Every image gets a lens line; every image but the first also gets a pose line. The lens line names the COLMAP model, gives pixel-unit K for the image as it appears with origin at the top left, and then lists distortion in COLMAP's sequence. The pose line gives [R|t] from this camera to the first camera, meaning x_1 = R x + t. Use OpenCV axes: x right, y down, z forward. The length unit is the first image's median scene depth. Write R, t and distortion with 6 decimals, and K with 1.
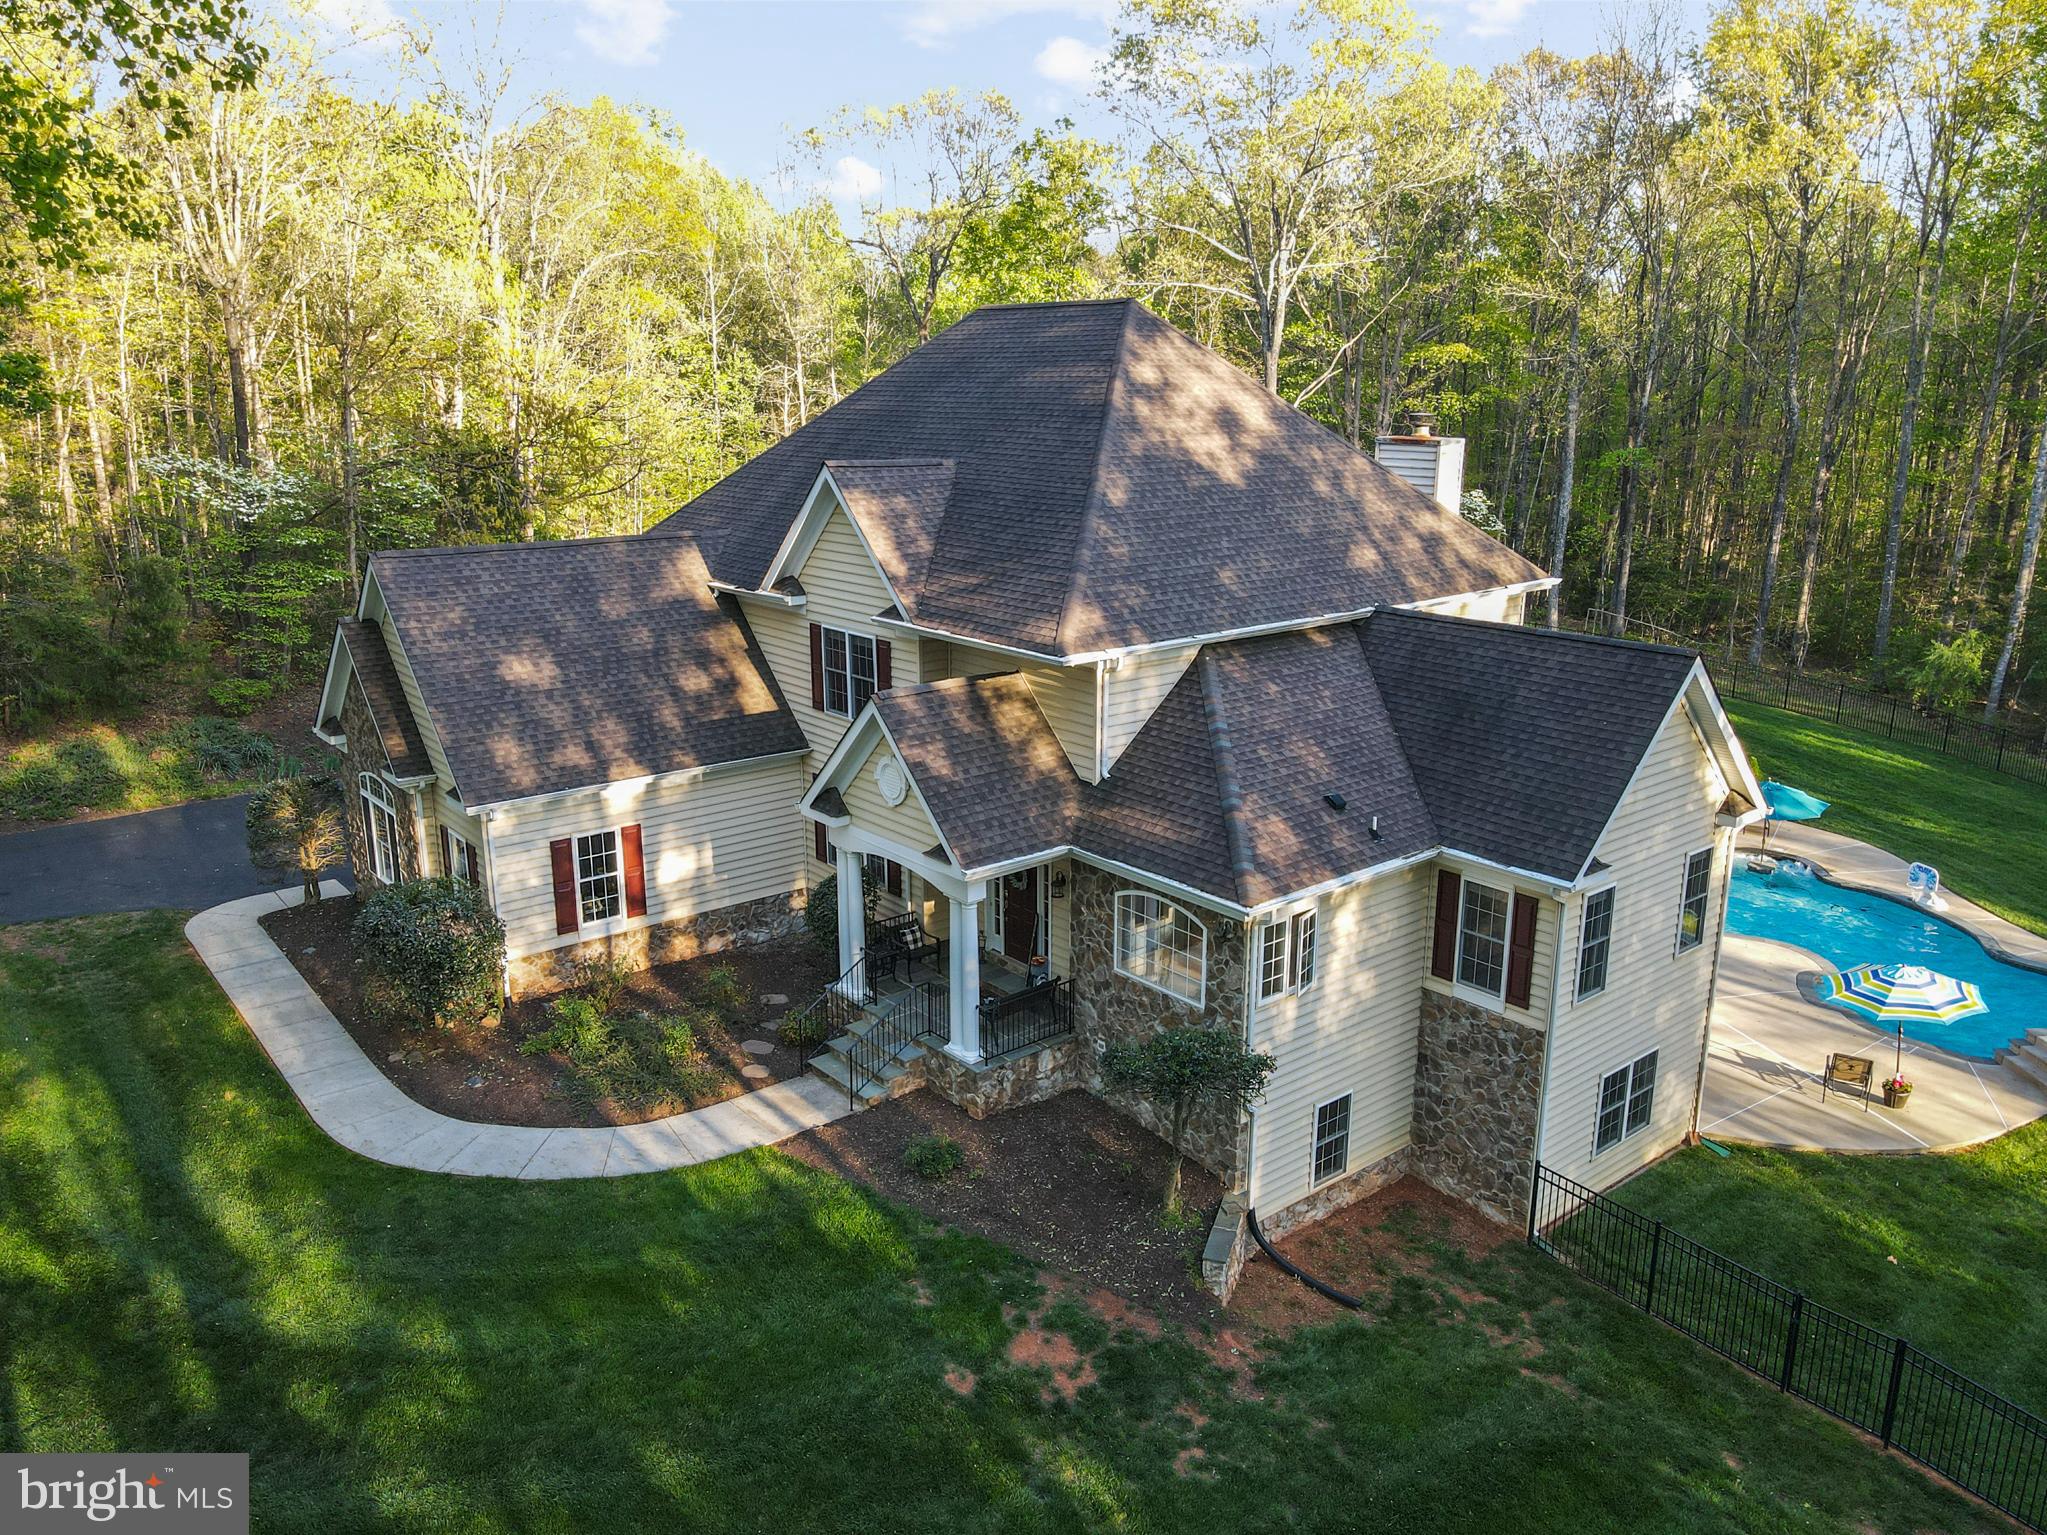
lens RADIAL K [[1456.7, 0, 1023.5], [0, 1456.7, 767.5], [0, 0, 1]] dist [0.011531, 0.005681]
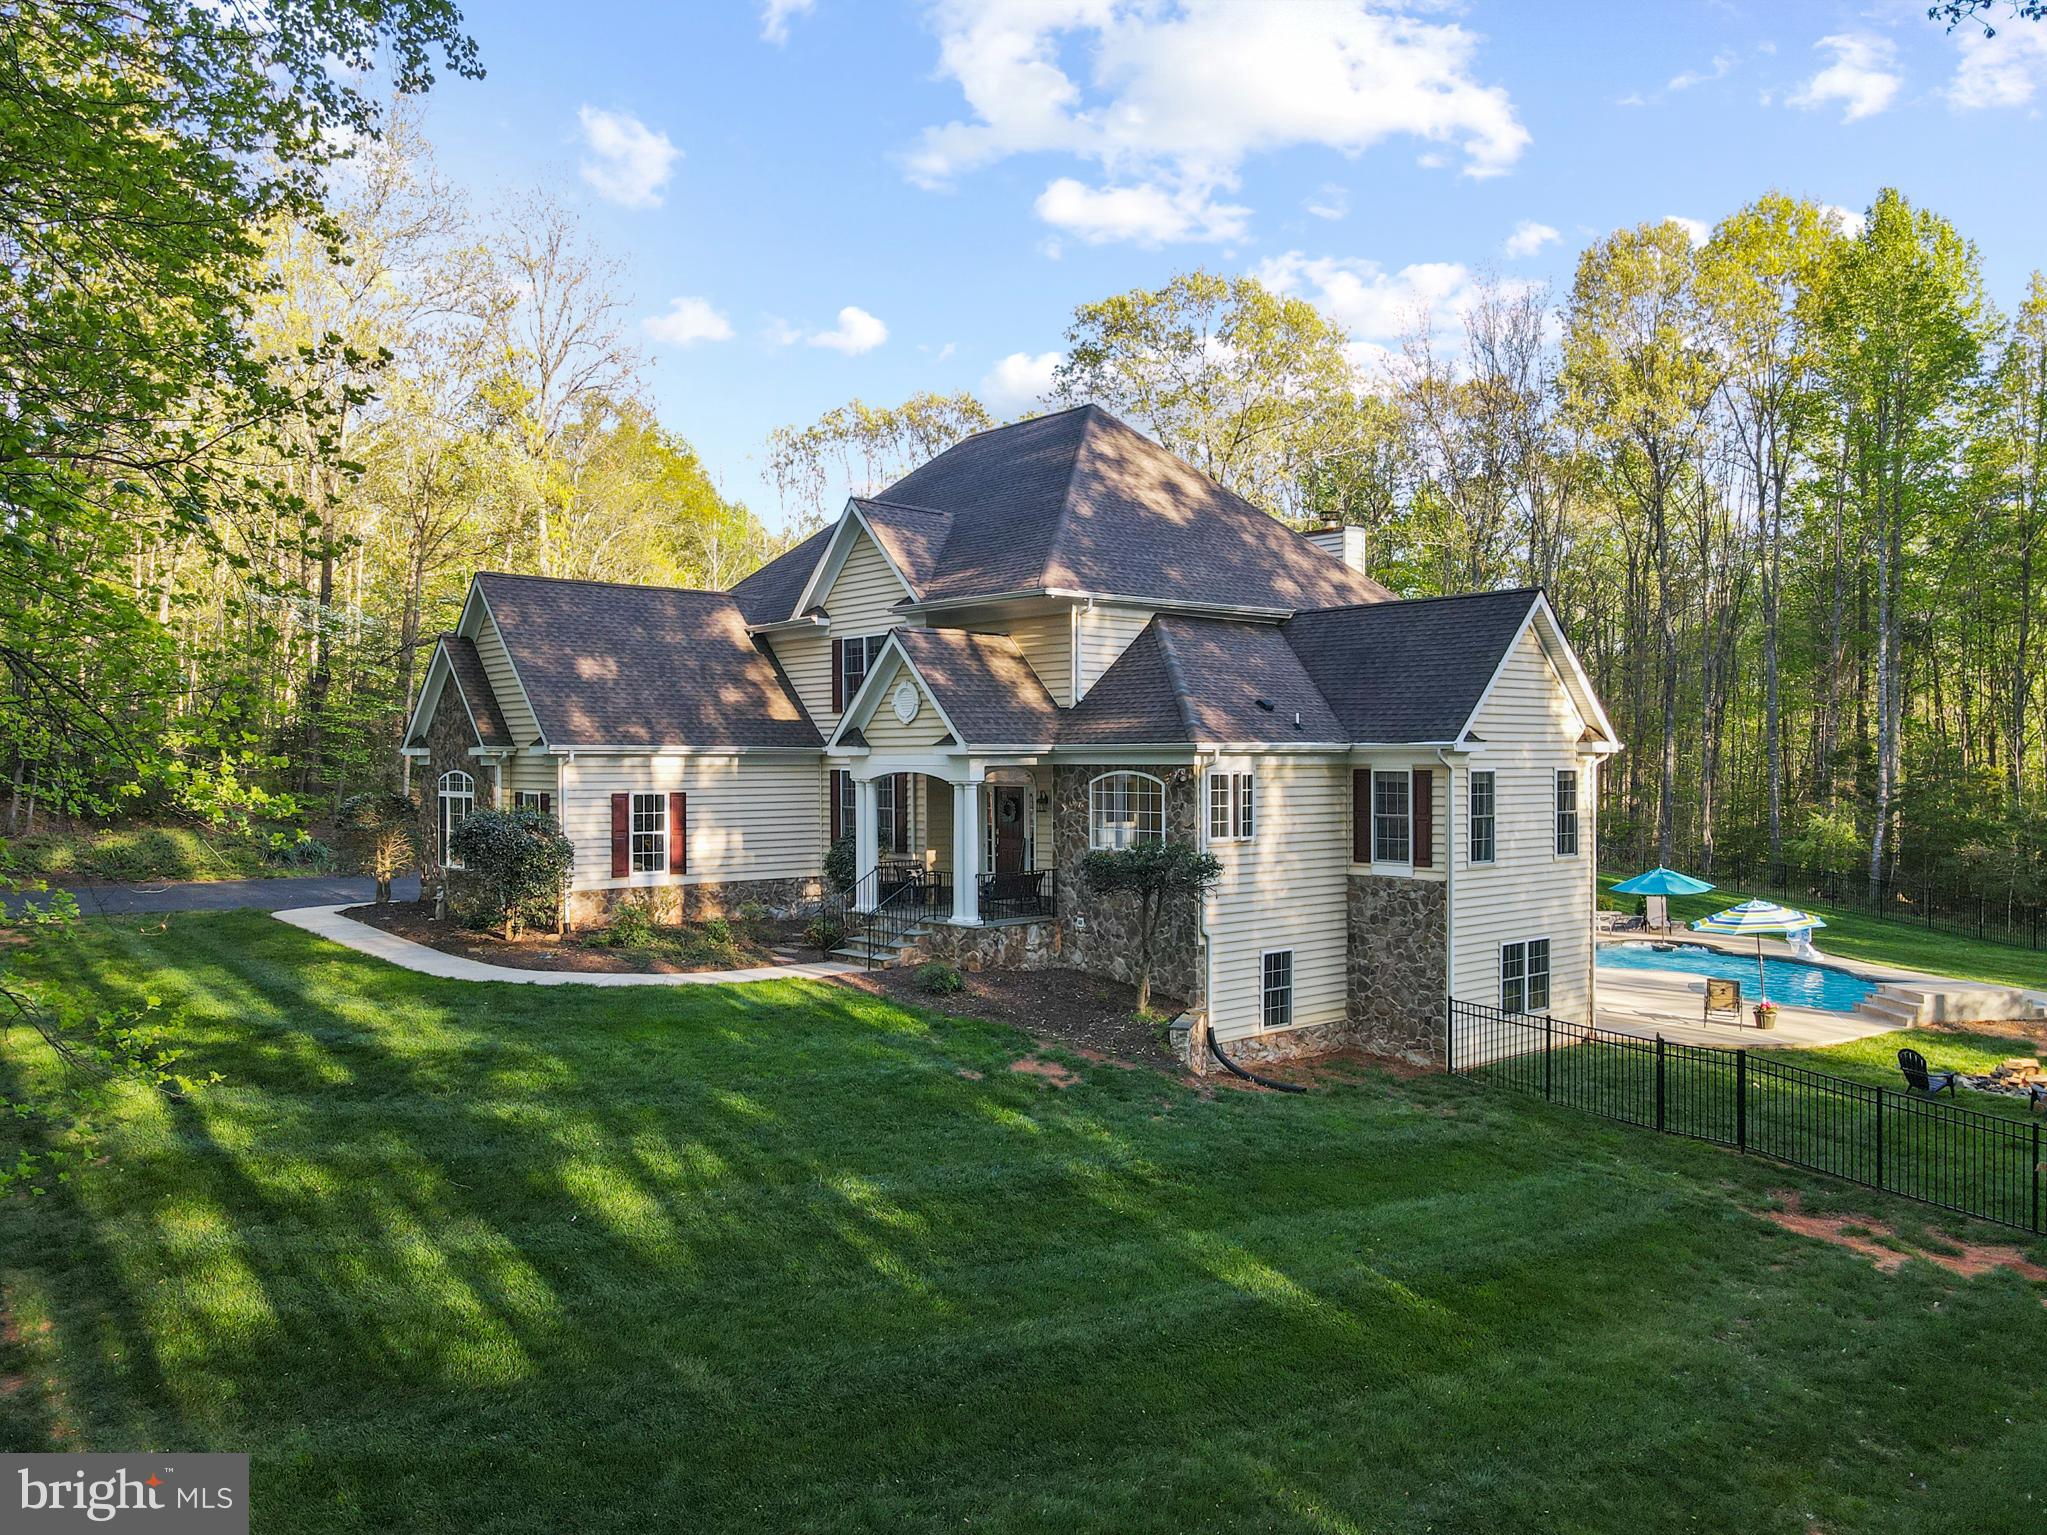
lens RADIAL K [[1461.4, 0, 1023.5], [0, 1461.4, 767.5], [0, 0, 1]] dist [-0.005829, -0.001141]
pose [[0.999676, -0.002968, 0.025293, -0.022469], [0.009173, 0.968481, -0.248917, 0.363669], [-0.023757, 0.249068, 0.968195, -0.178439]]
